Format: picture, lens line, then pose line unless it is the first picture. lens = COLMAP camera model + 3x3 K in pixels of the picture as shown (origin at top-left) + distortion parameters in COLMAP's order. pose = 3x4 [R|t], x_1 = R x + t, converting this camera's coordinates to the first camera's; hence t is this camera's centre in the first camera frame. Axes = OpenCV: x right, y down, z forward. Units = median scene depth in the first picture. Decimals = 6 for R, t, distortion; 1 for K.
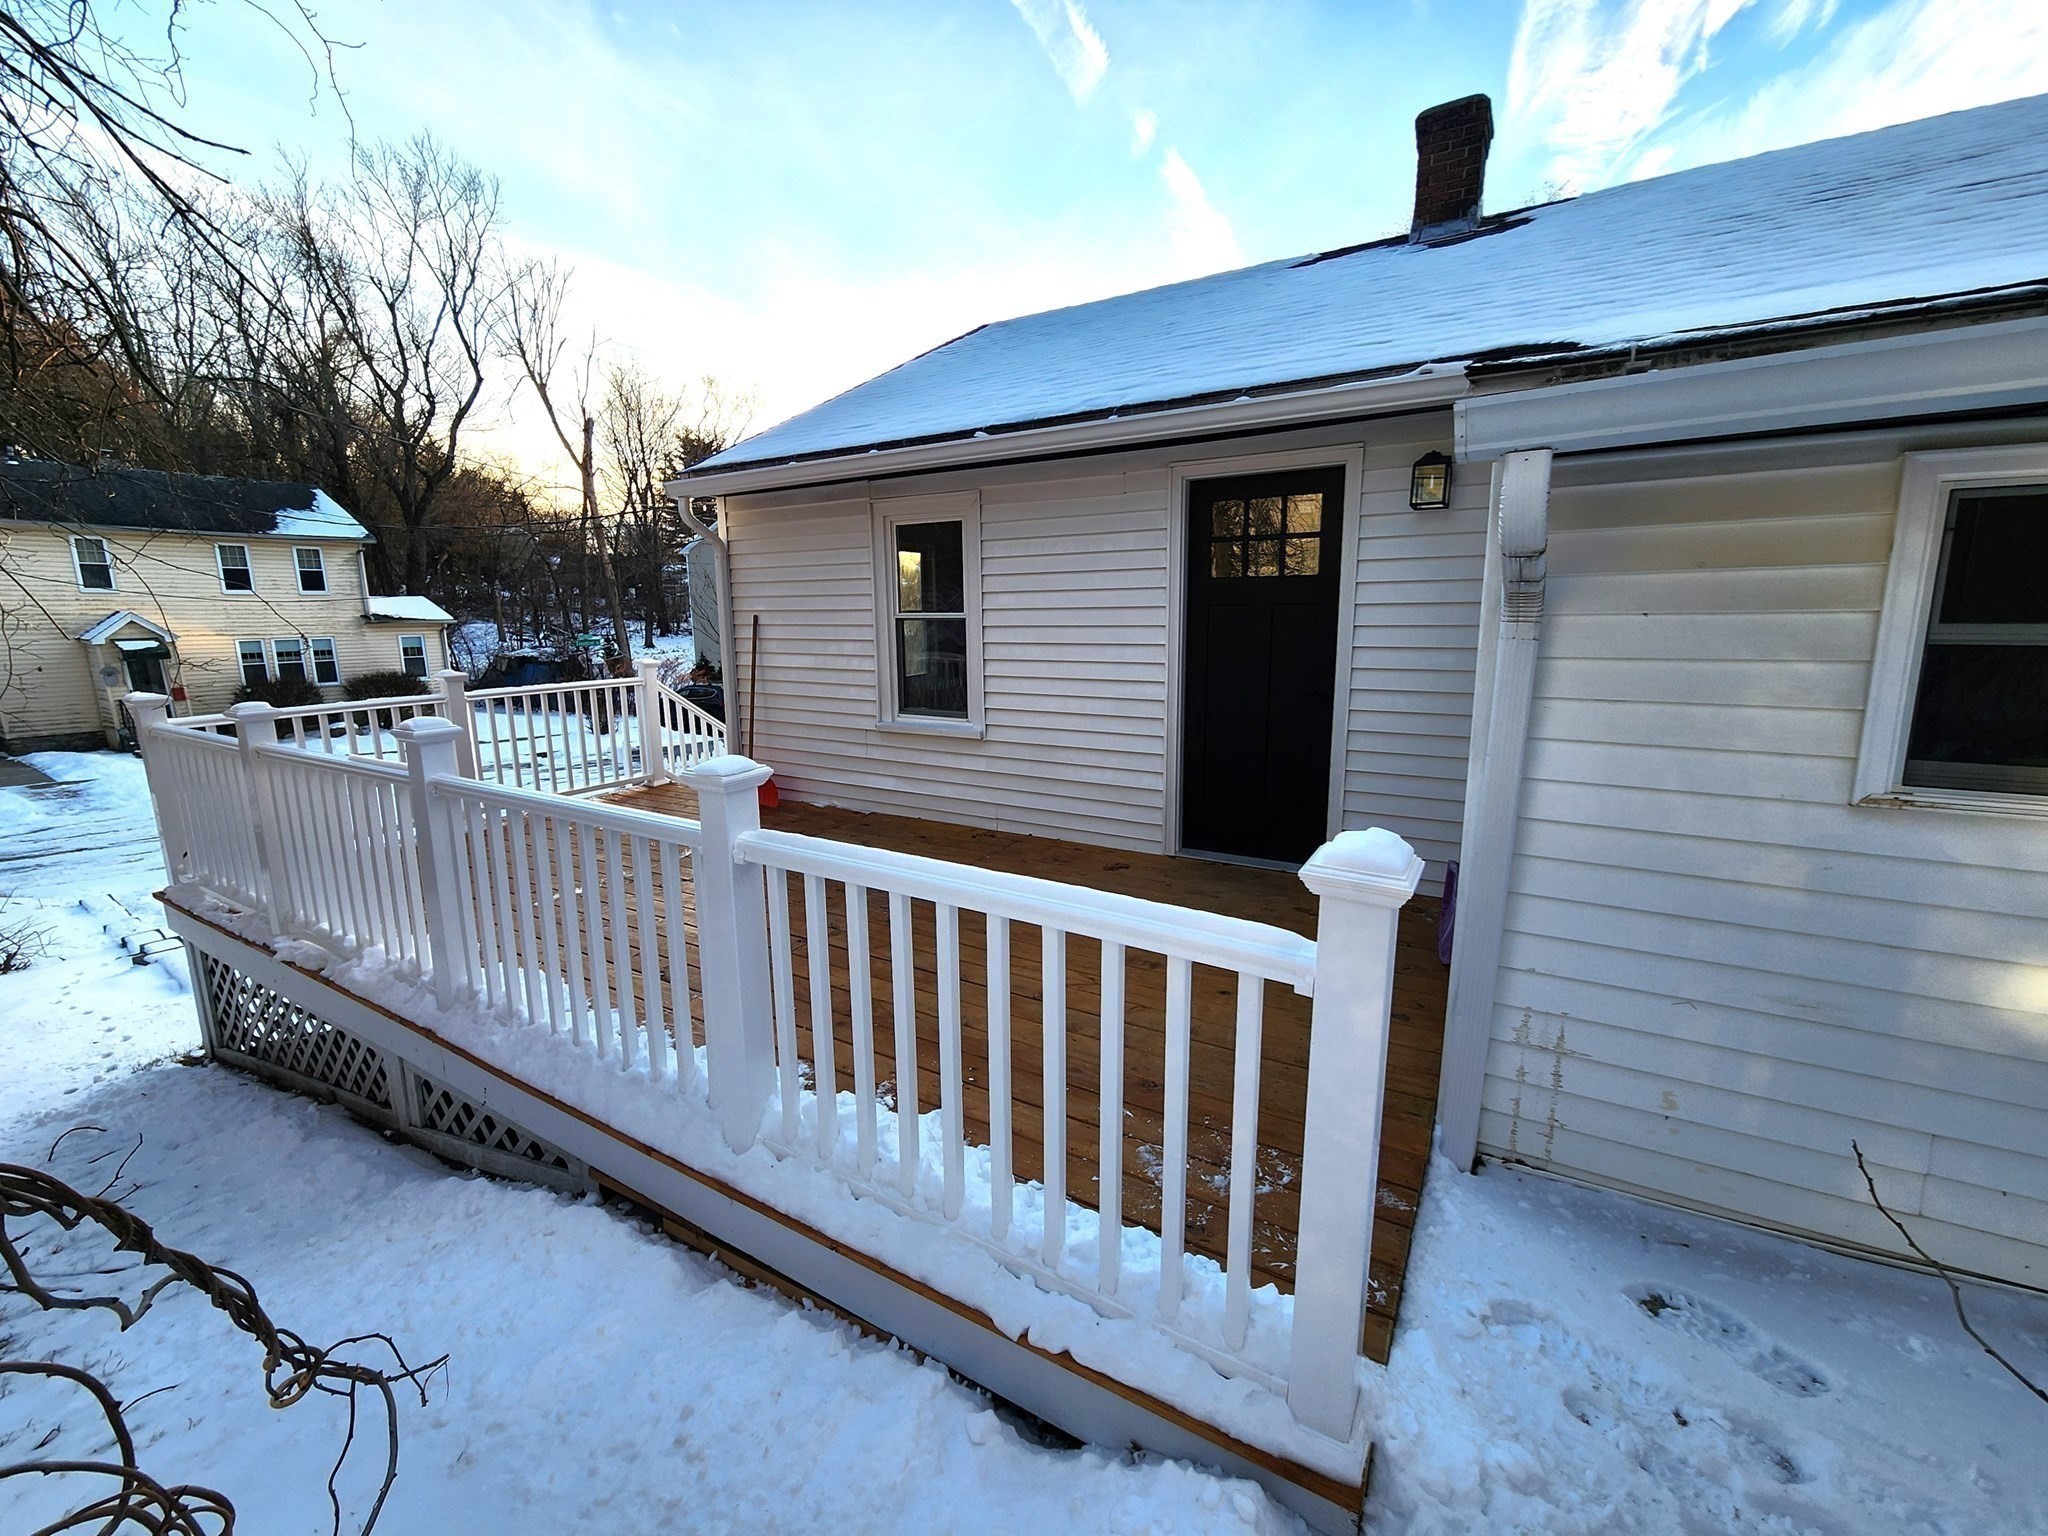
lens RADIAL K [[835.7, 0, 1025.3], [0, 835.7, 771.5], [0, 0, 1]] dist [-0.002355, 0.000067]
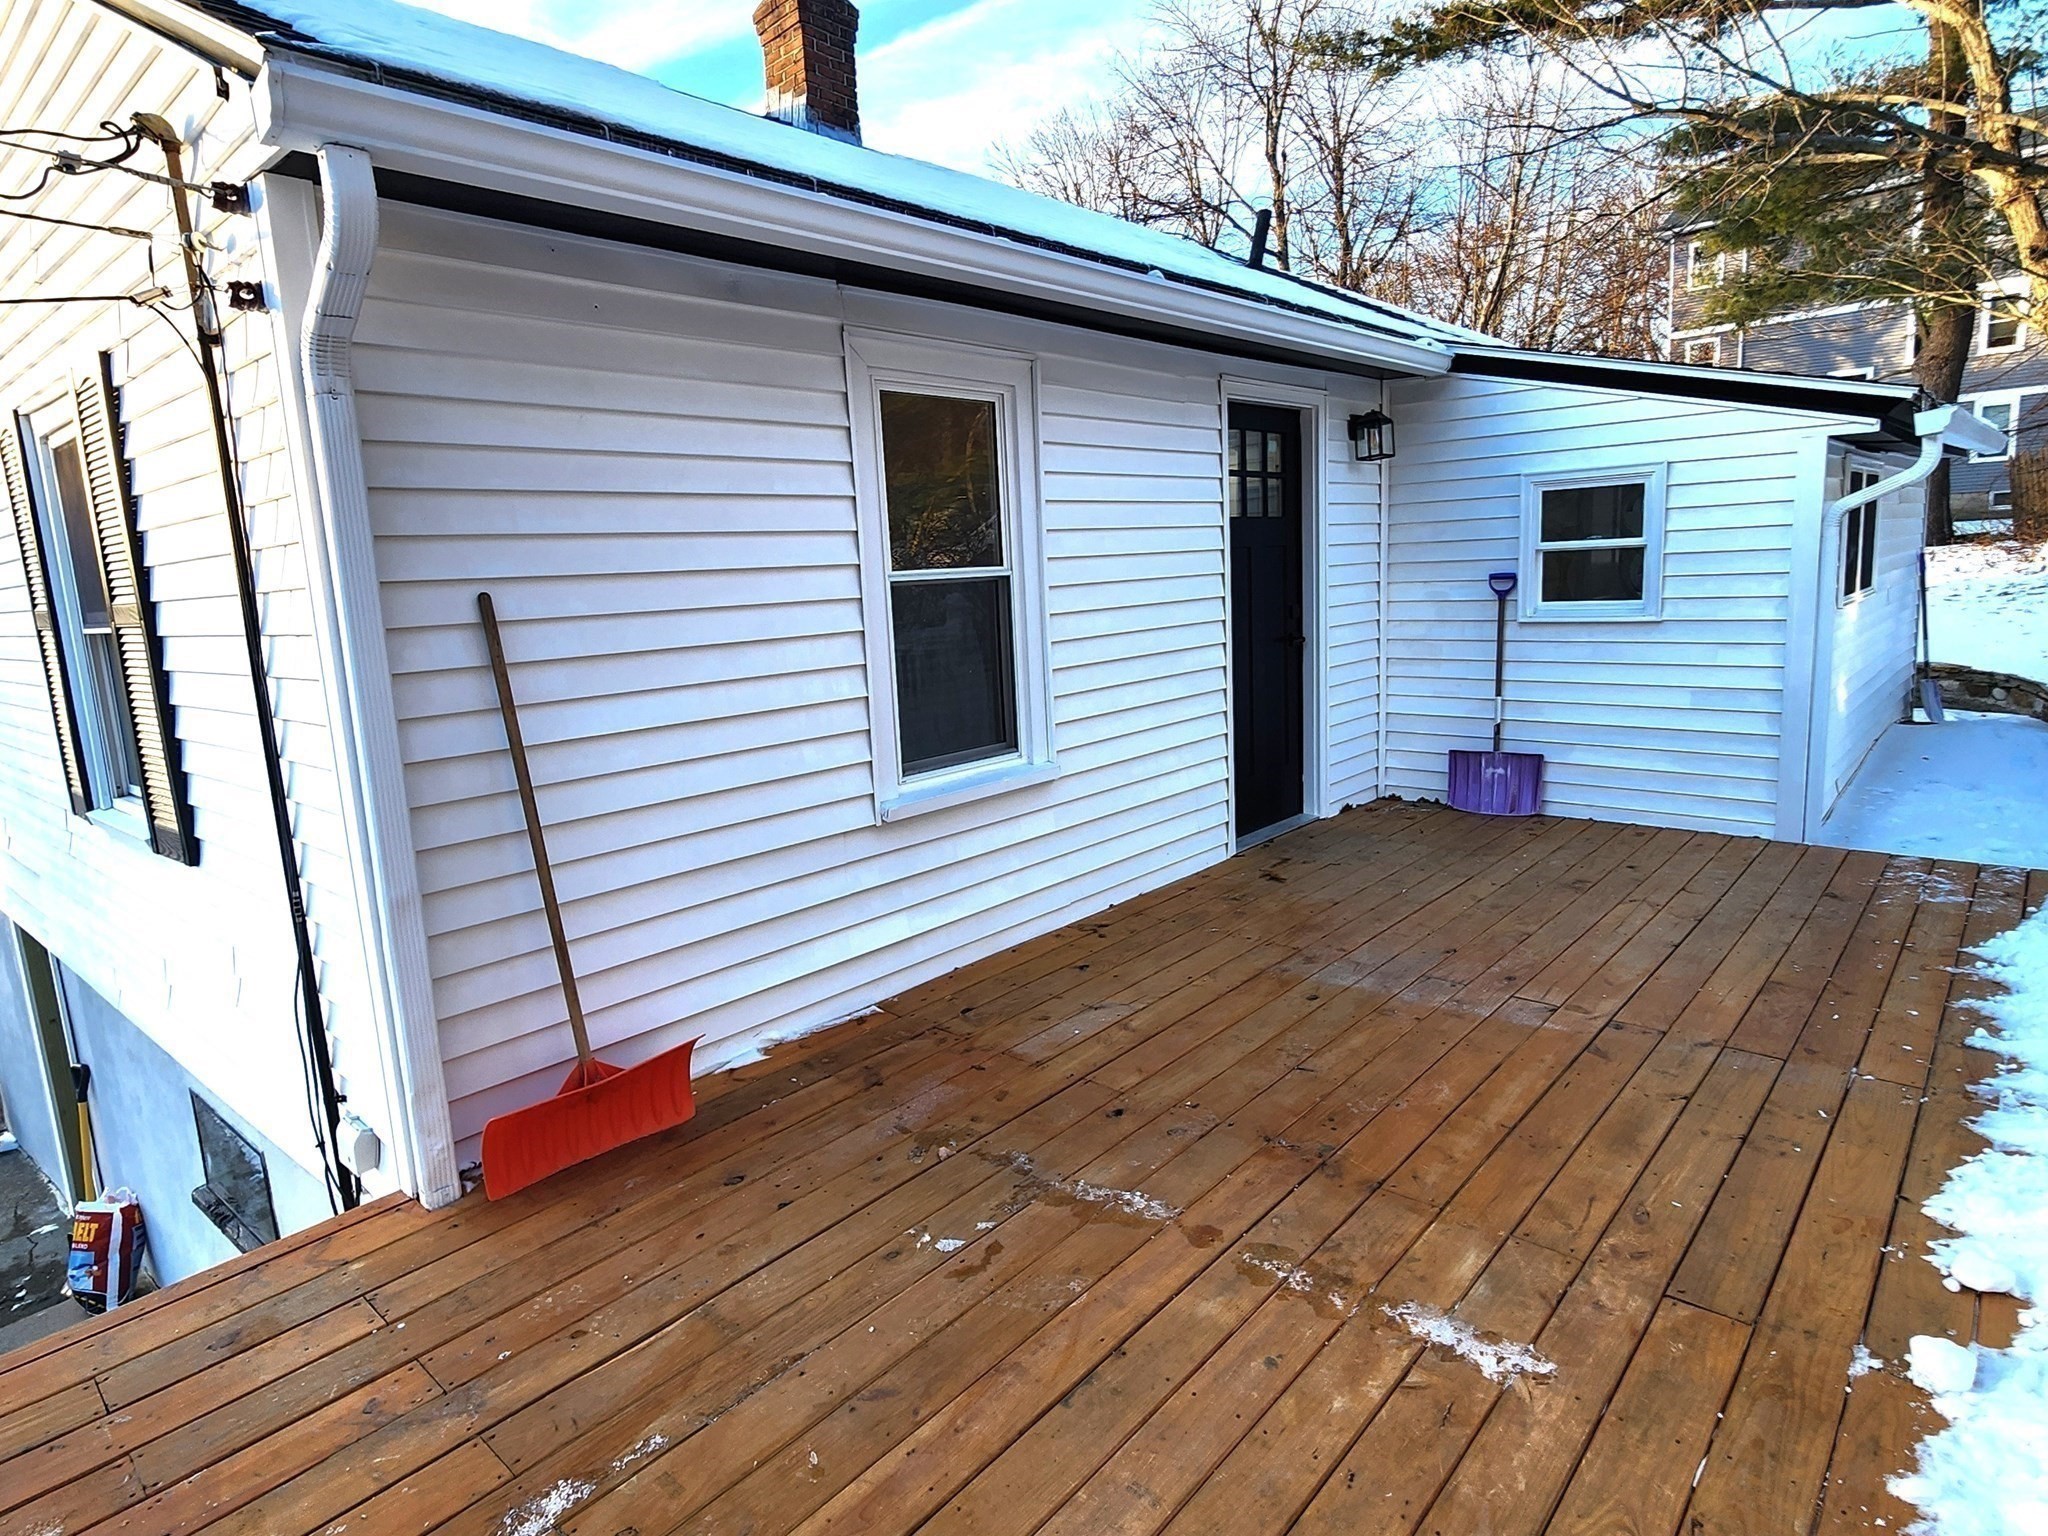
lens RADIAL K [[1156.6, 0, 1023.1], [0, 1156.6, 760.9], [0, 0, 1]] dist [-0.002643, -0.000029]
pose [[0.173674, -0.170749, 0.969888, -0.843084], [0.217154, 0.967253, 0.131400, -0.161892], [-0.960563, 0.187794, 0.205065, 0.848583]]
